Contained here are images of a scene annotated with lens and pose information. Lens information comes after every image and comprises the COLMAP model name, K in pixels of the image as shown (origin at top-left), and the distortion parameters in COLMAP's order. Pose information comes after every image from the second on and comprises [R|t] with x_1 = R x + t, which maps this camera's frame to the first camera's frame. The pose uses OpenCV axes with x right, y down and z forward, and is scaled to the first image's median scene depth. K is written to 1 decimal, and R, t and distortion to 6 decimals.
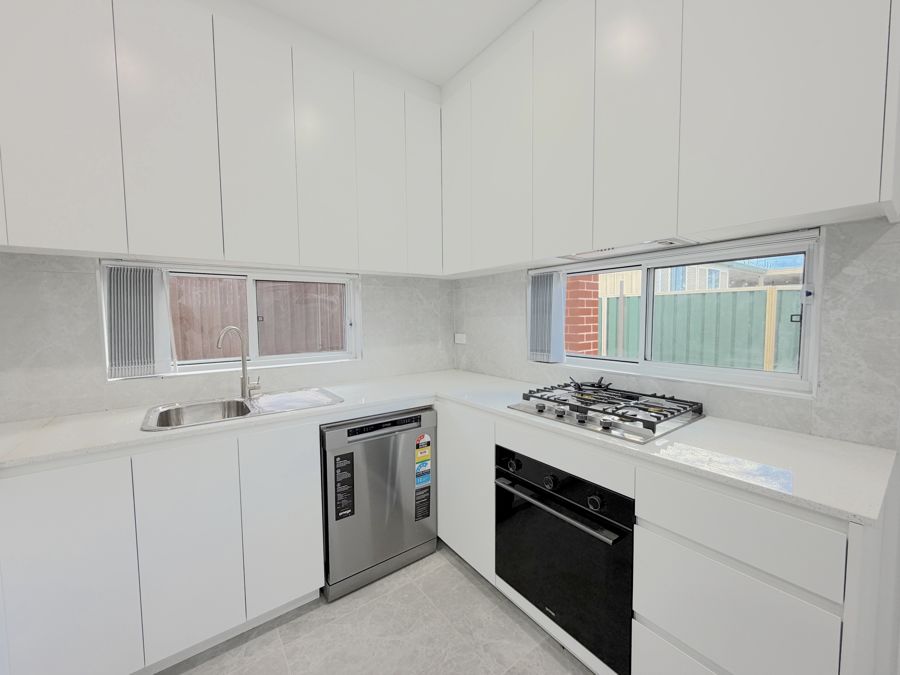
lens RADIAL K [[355.2, 0, 446.8], [0, 355.2, 337.4], [0, 0, 1]] dist [-0.000140, 0.000261]
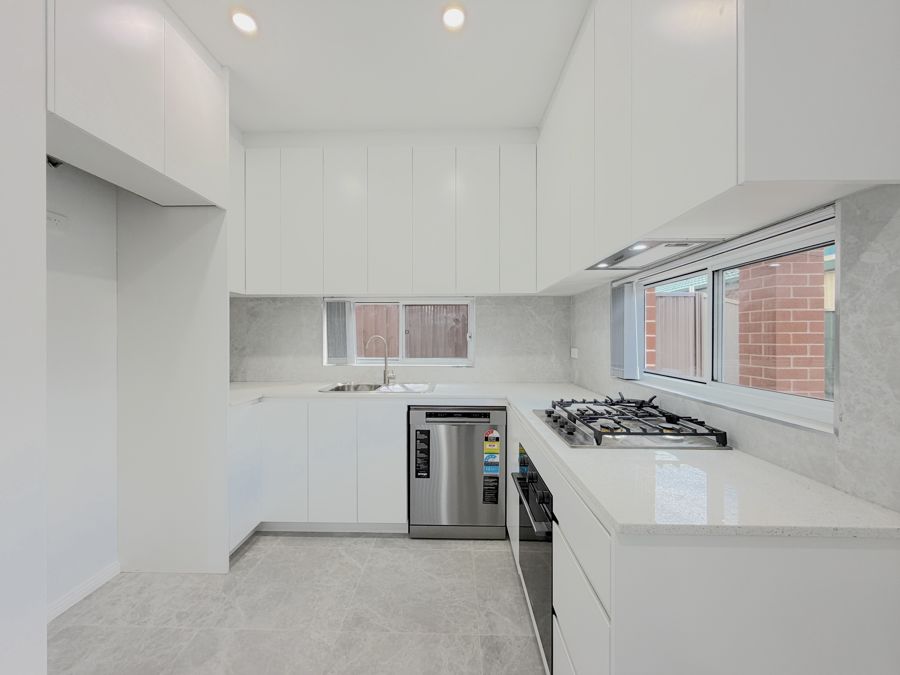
lens RADIAL K [[355.2, 0, 446.8], [0, 355.2, 337.4], [0, 0, 1]] dist [-0.000140, 0.000261]
pose [[0.792788, 0.011148, -0.609395, 0.585283], [-0.044513, 0.998222, -0.039648, 0.023914], [0.607870, 0.058559, 0.791875, -0.040363]]
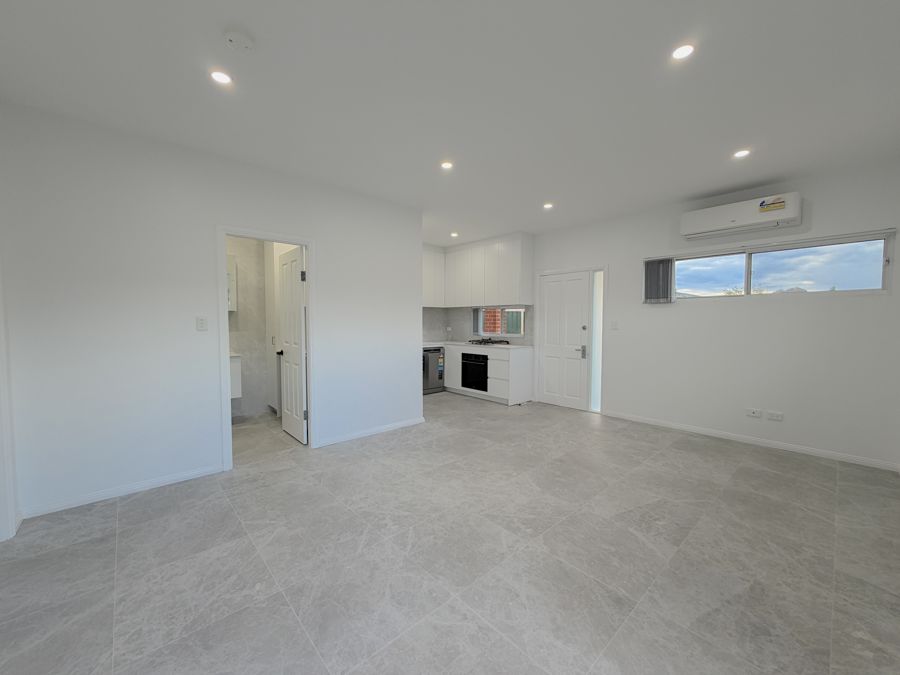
lens RADIAL K [[355.2, 0, 446.8], [0, 355.2, 337.4], [0, 0, 1]] dist [-0.000140, 0.000261]
pose [[0.994787, 0.007428, 0.101708, -0.404450], [-0.006063, 0.999887, -0.013725, 0.168725], [-0.101799, 0.013037, 0.994720, -2.731016]]
